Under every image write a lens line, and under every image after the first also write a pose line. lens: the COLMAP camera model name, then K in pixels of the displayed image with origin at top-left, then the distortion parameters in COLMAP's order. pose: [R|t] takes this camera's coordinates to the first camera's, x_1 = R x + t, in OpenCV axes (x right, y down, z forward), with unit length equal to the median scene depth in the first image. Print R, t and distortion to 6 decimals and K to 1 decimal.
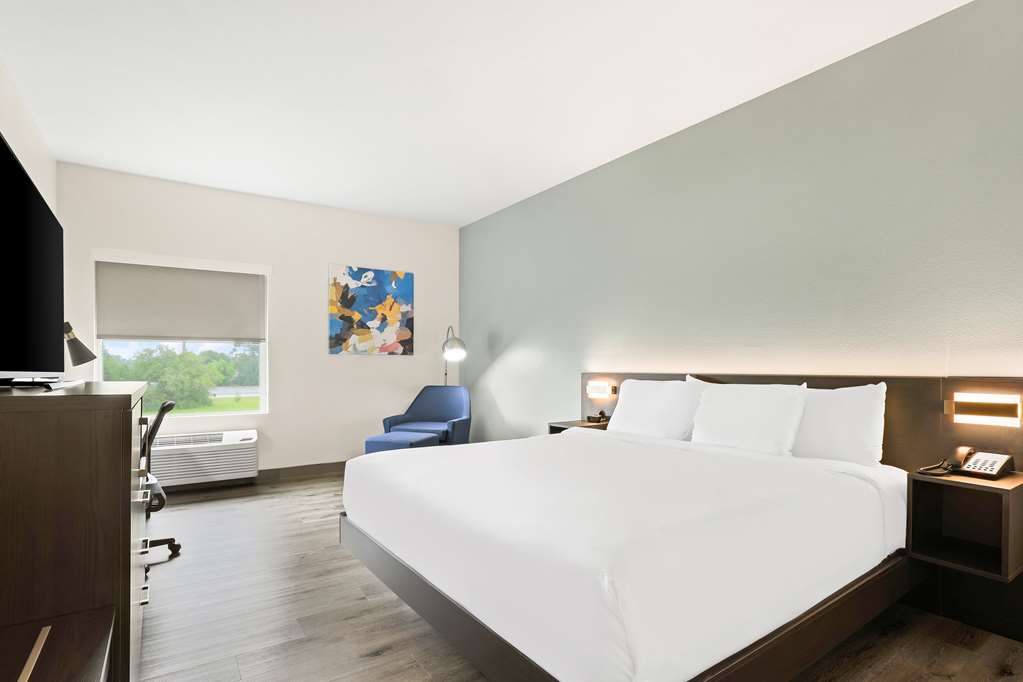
lens RADIAL K [[539.9, 0, 512.1], [0, 539.9, 365.4], [0, 0, 1]] dist [-0.001036, -0.000126]
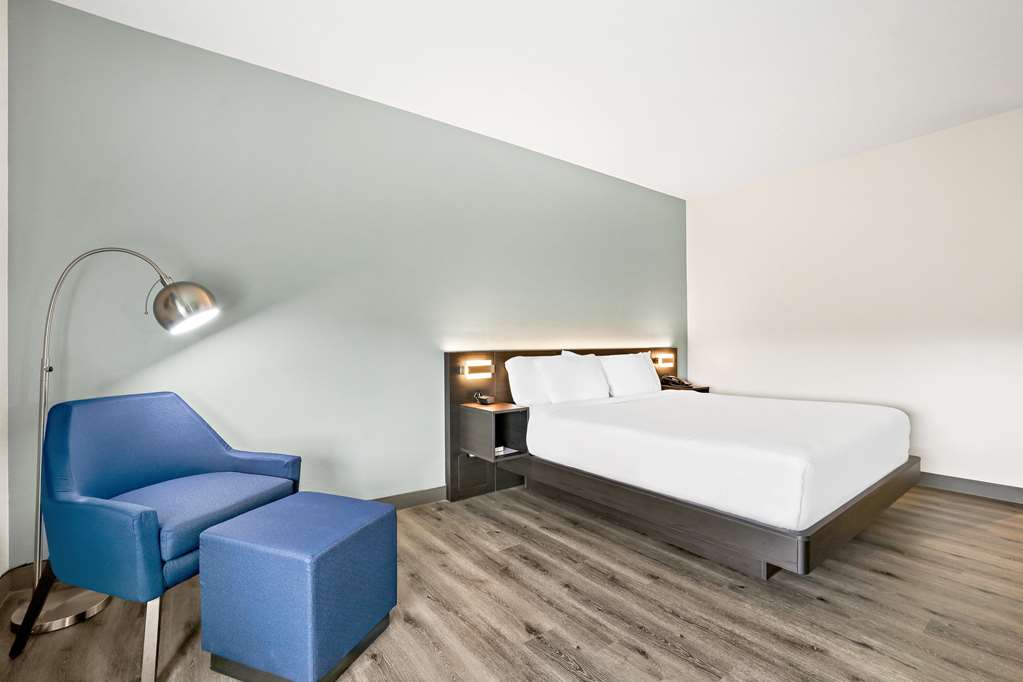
lens RADIAL K [[452.9, 0, 511.5], [0, 452.9, 341.0], [0, 0, 1]] dist [-0.000651, 0.000098]
pose [[-0.069455, 0.014343, 0.997482, -0.670722], [0.010697, 0.999850, -0.013632, 0.007520], [-0.997528, 0.009724, -0.069598, 1.055958]]
